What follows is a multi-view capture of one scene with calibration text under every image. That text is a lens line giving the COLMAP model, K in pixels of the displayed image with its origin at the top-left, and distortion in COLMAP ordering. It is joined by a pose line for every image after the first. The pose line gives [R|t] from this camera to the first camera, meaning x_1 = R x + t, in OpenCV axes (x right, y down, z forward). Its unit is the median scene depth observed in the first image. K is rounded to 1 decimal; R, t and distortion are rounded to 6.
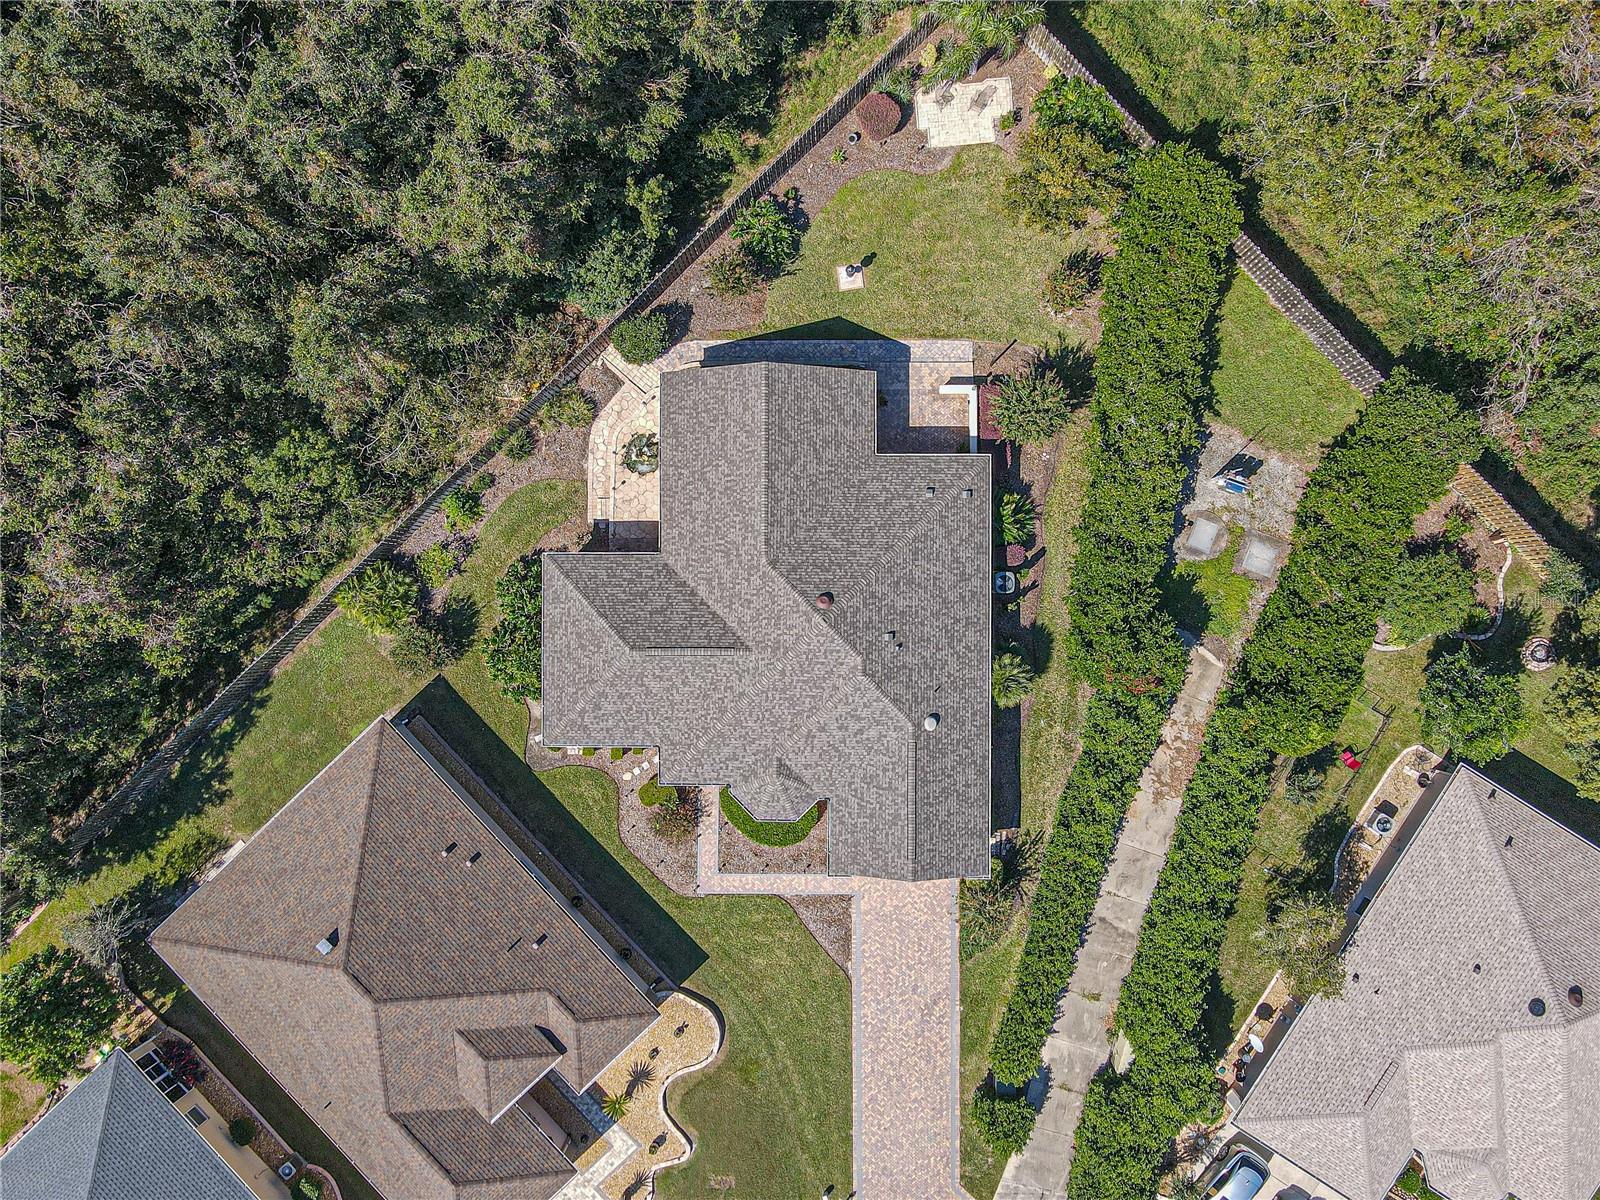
lens RADIAL K [[1184.8, 0, 805.0], [0, 1184.8, 601.3], [0, 0, 1]] dist [0.003663, 0.014550]
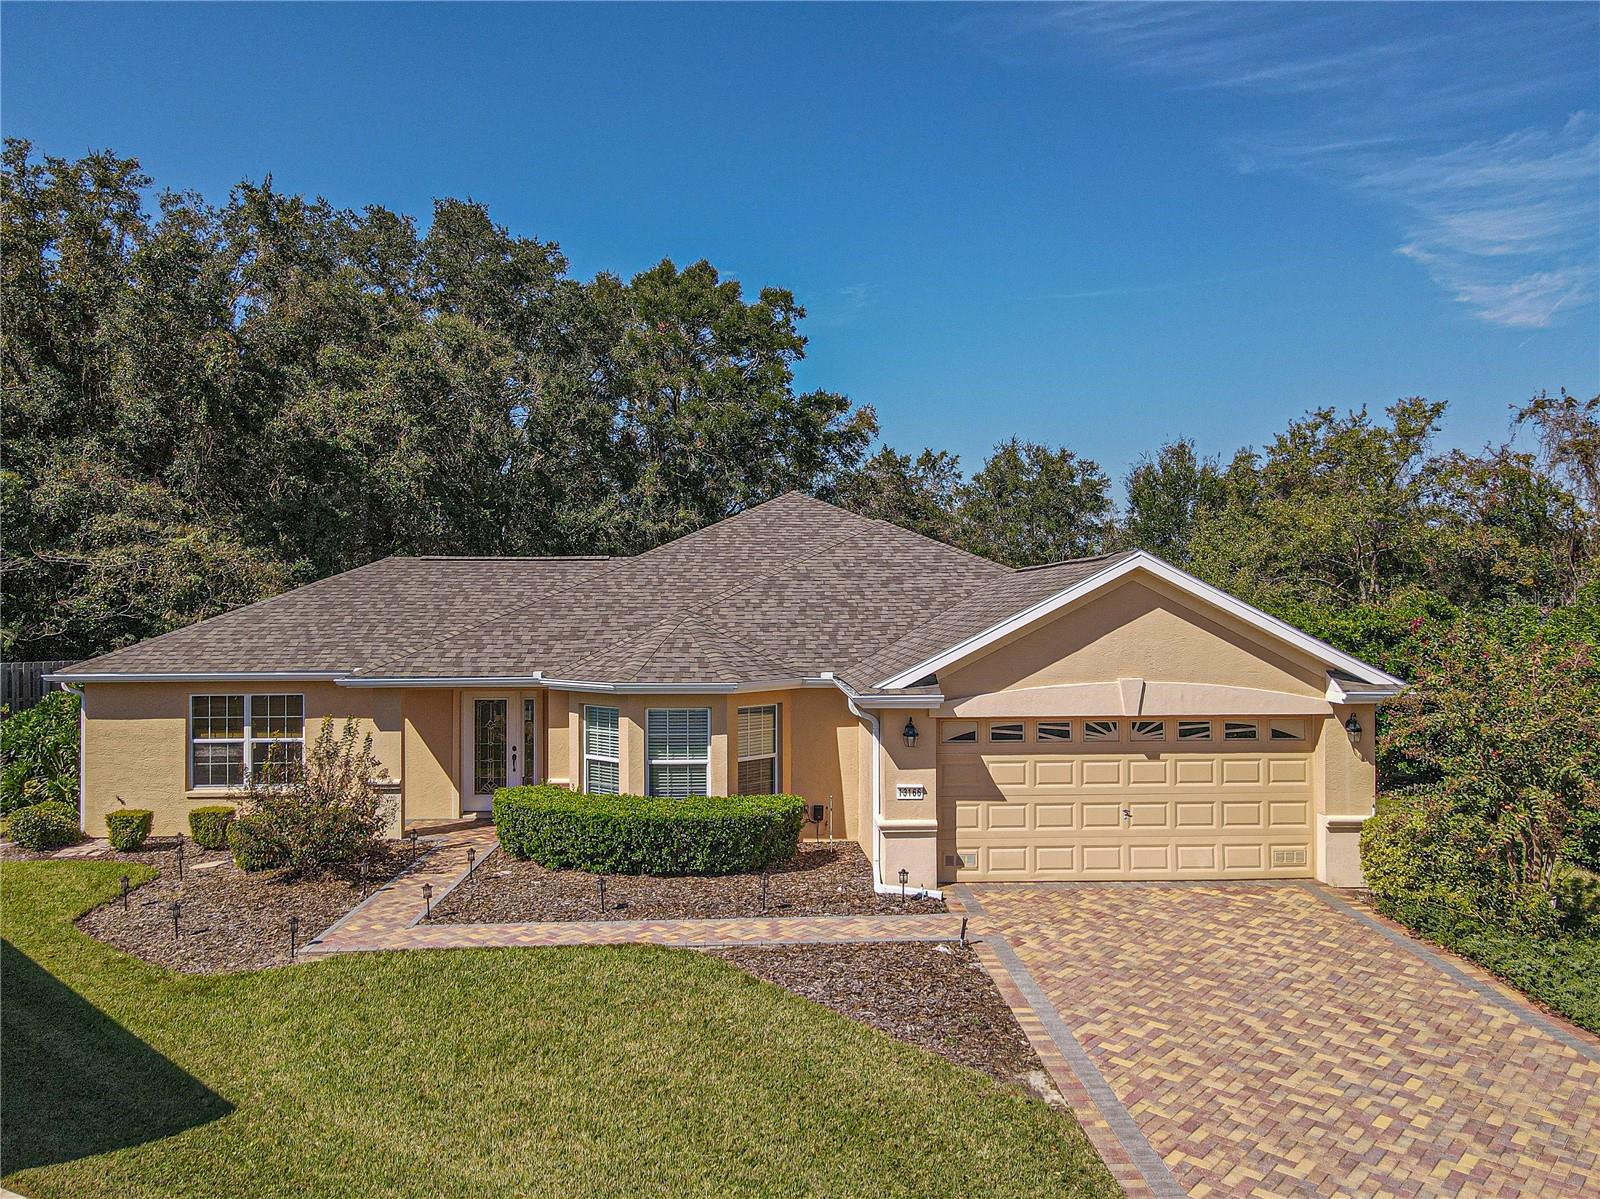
lens RADIAL K [[1184.8, 0, 803.1], [0, 1184.8, 590.6], [0, 0, 1]] dist [0.003663, 0.014550]
pose [[0.998293, 0.017264, 0.055787, -0.007800], [0.056175, -0.022882, -0.998159, 0.481563], [-0.015956, 0.999589, -0.023812, 0.934957]]
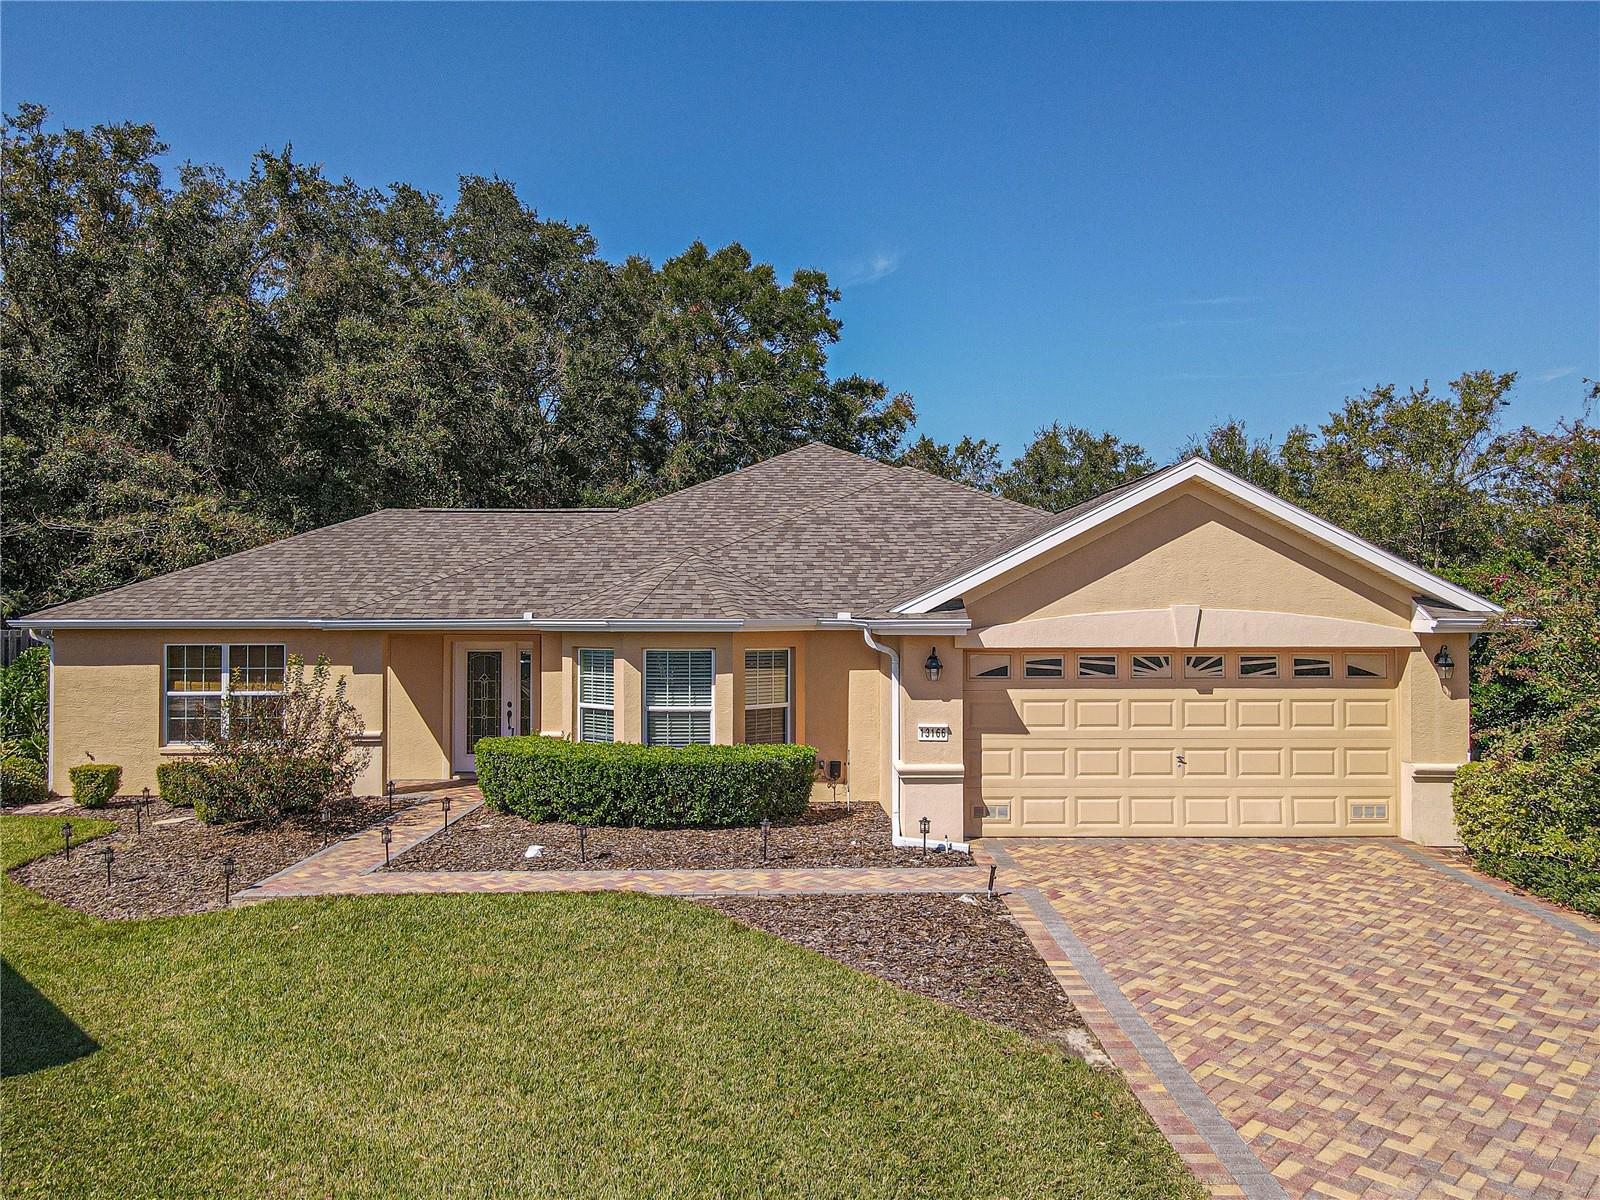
lens RADIAL K [[1184.8, 0, 803.0], [0, 1184.8, 590.7], [0, 0, 1]] dist [0.003663, 0.014550]
pose [[0.999610, 0.018701, 0.020739, 0.000725], [0.021328, -0.031895, -0.999264, 0.451100], [-0.018025, 0.999316, -0.032281, 0.953661]]
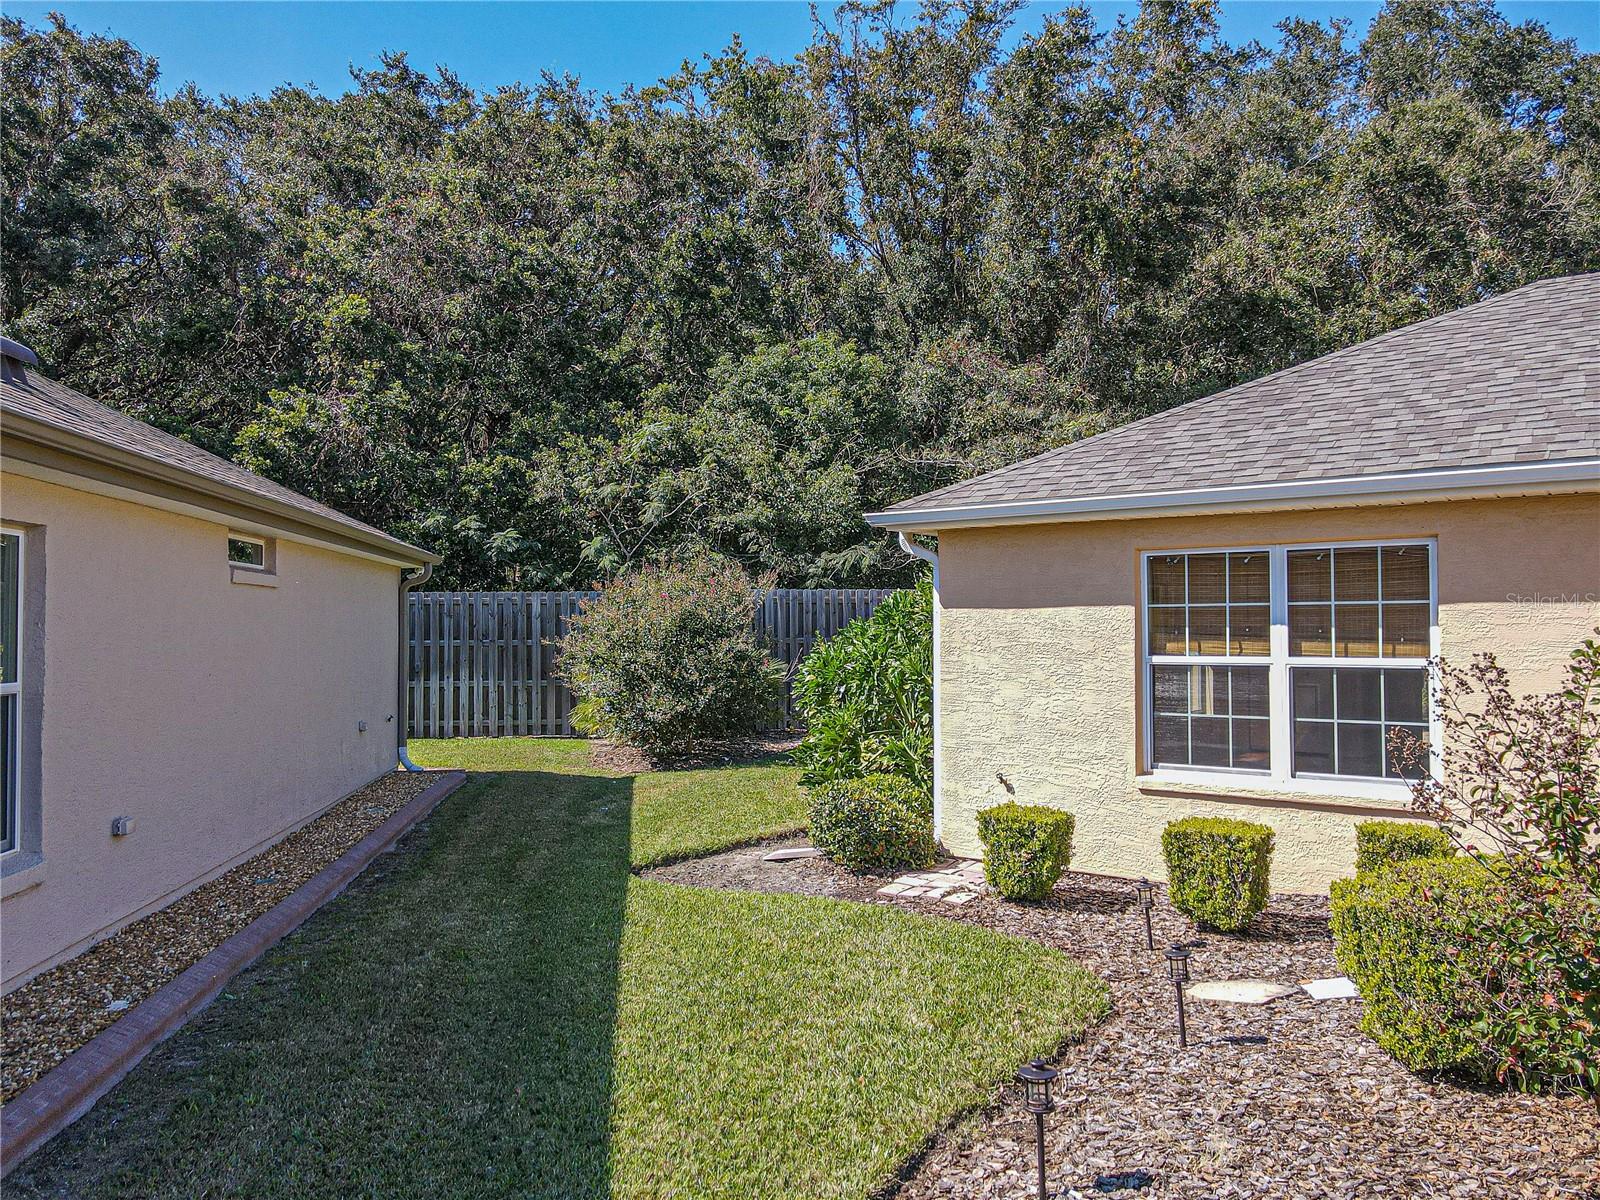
lens RADIAL K [[1184.8, 0, 789.9], [0, 1184.8, 603.5], [0, 0, 1]] dist [0.003663, 0.014550]
pose [[0.803734, 0.004360, -0.594973, -0.118540], [-0.594750, -0.022481, -0.803596, 0.261208], [-0.016880, 0.999738, -0.015476, 0.971170]]
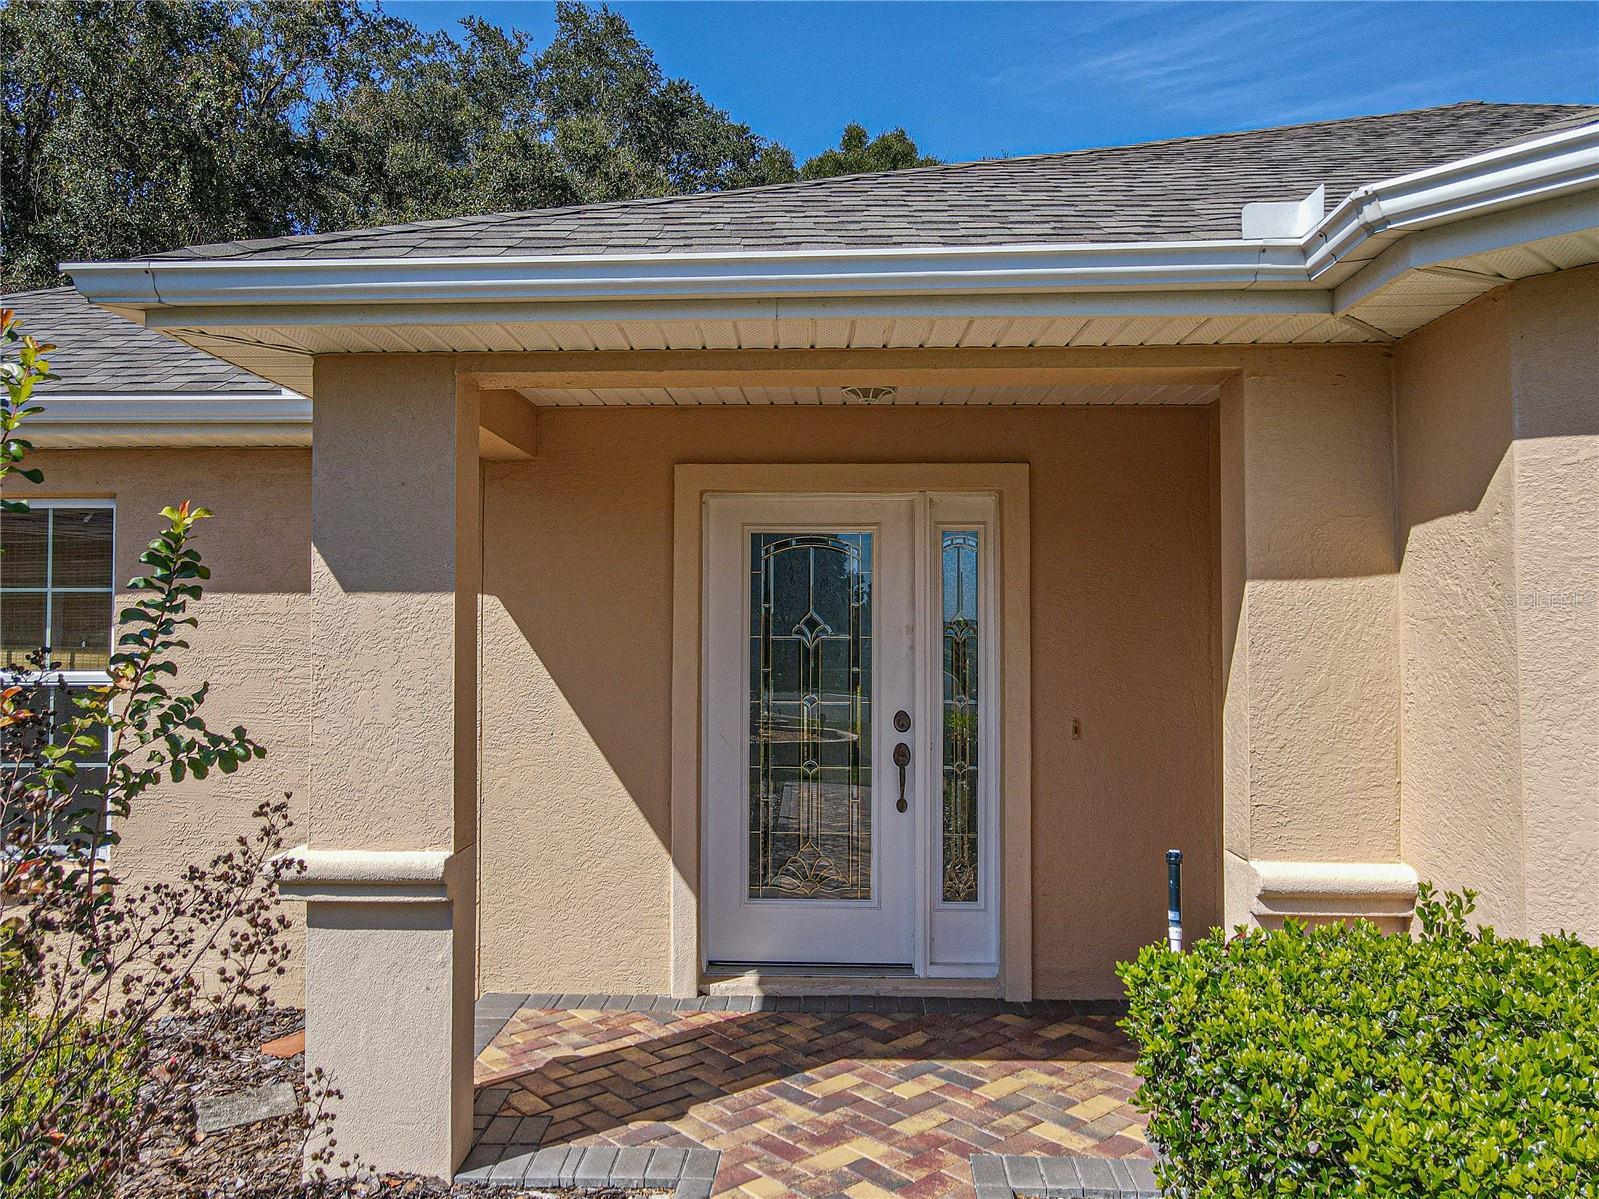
lens RADIAL K [[1184.1, 0, 799.4], [0, 1184.1, 606.4], [0, 0, 1]] dist [0.003663, 0.014550]
pose [[0.999154, 0.017152, -0.037371, -0.081476], [-0.036793, -0.032893, -0.998781, 0.201096], [-0.018360, 0.999312, -0.032234, 0.970985]]
